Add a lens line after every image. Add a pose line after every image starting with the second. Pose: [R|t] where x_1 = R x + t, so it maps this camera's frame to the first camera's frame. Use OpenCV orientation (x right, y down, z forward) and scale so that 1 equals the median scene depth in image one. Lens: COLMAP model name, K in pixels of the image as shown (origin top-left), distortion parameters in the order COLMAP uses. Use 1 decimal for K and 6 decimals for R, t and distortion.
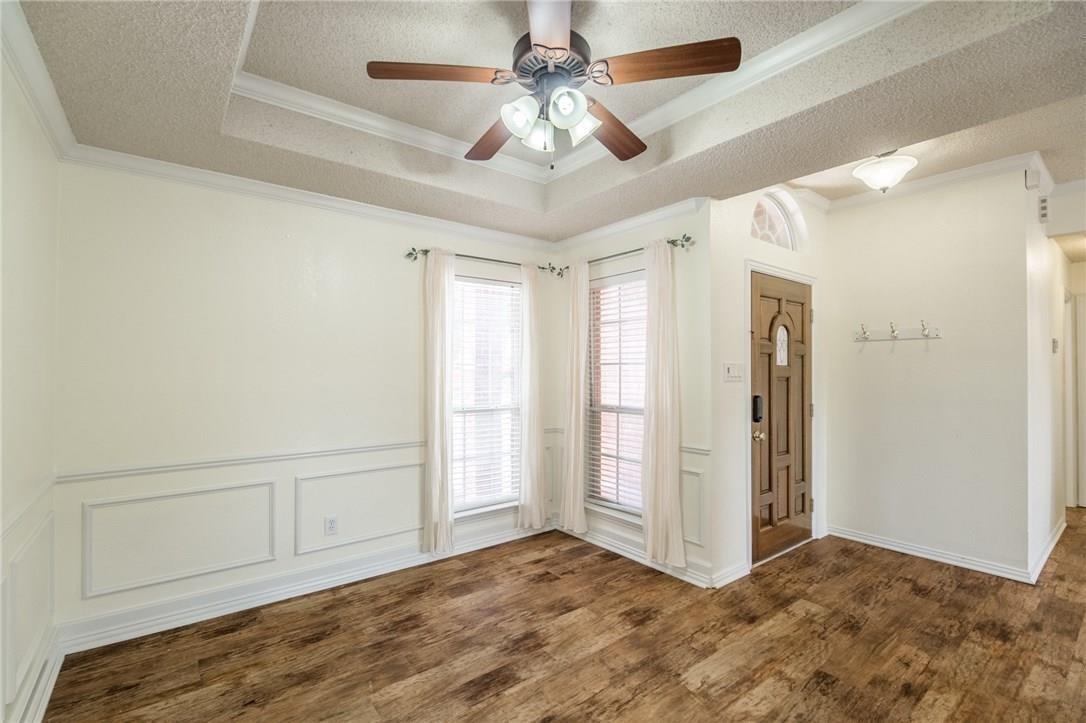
lens RADIAL K [[485.0, 0, 544.7], [0, 485.0, 366.1], [0, 0, 1]] dist [-0.007519, -0.002569]
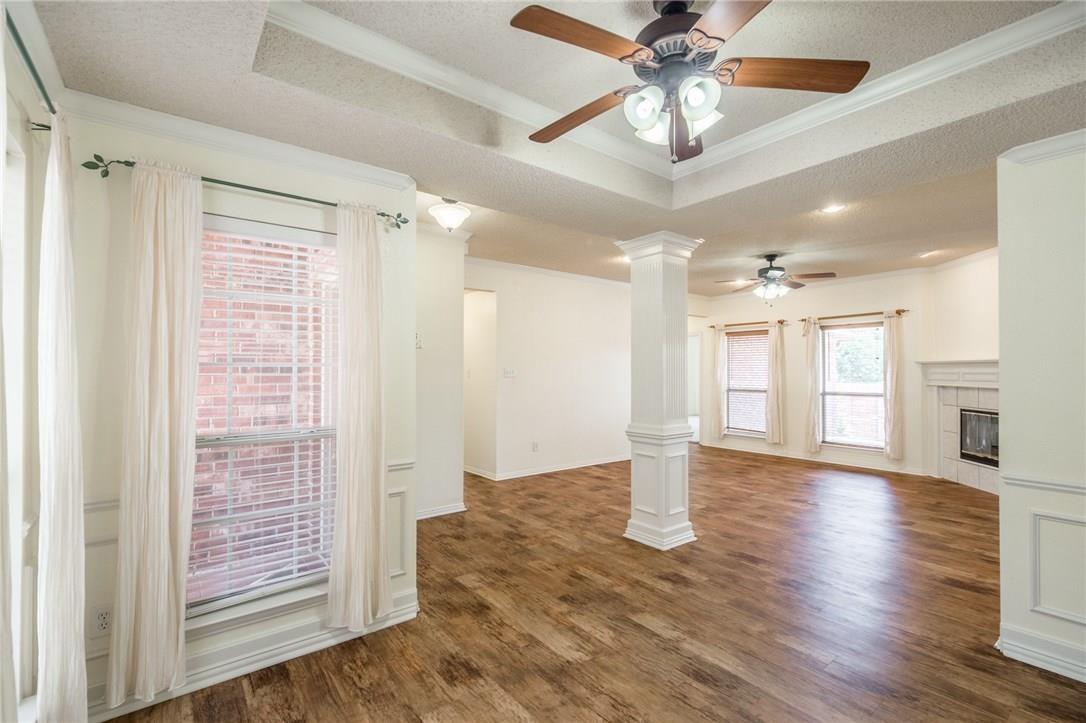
lens RADIAL K [[485.0, 0, 546.3], [0, 485.0, 365.7], [0, 0, 1]] dist [-0.007519, -0.002569]
pose [[-0.003306, 0.009776, 0.999947, -0.651067], [-0.003729, 0.999945, -0.009788, 0.001742], [-0.999988, -0.003761, -0.003270, 0.872484]]
